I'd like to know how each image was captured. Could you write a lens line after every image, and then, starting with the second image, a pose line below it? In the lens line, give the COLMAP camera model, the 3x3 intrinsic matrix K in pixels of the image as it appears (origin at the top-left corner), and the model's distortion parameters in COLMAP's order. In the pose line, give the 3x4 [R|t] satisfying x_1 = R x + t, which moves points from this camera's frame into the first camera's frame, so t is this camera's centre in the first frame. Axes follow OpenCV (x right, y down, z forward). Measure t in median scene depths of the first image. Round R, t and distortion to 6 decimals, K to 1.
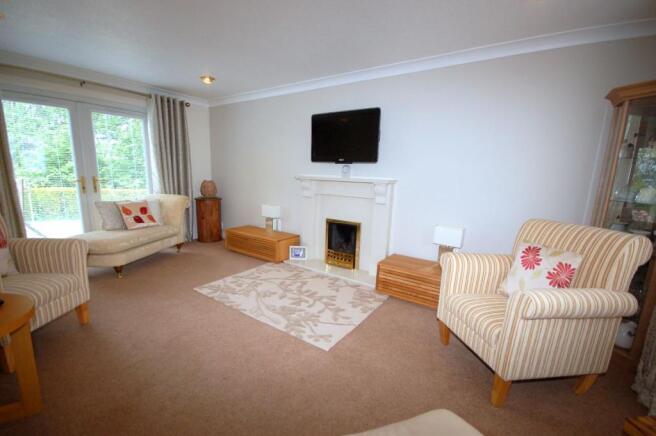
lens RADIAL K [[290.1, 0, 326.8], [0, 290.1, 222.6], [0, 0, 1]] dist [-0.001743, -0.000319]
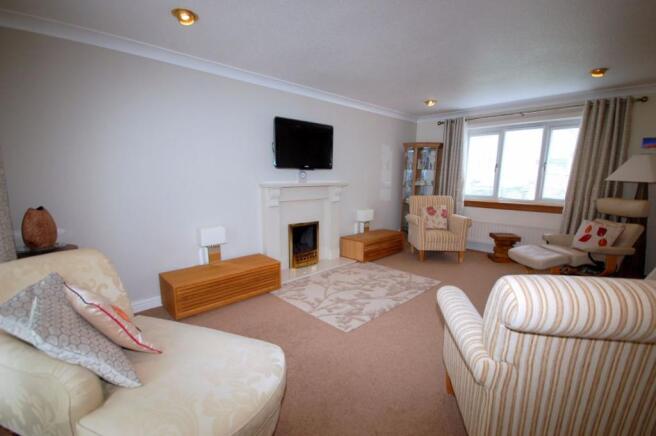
lens RADIAL K [[290.1, 0, 326.8], [0, 290.1, 222.6], [0, 0, 1]] dist [-0.001743, -0.000319]
pose [[0.204883, -0.184131, 0.961311, -1.051489], [0.171212, 0.973745, 0.150023, -0.169746], [-0.963696, 0.133850, 0.231029, 0.741786]]
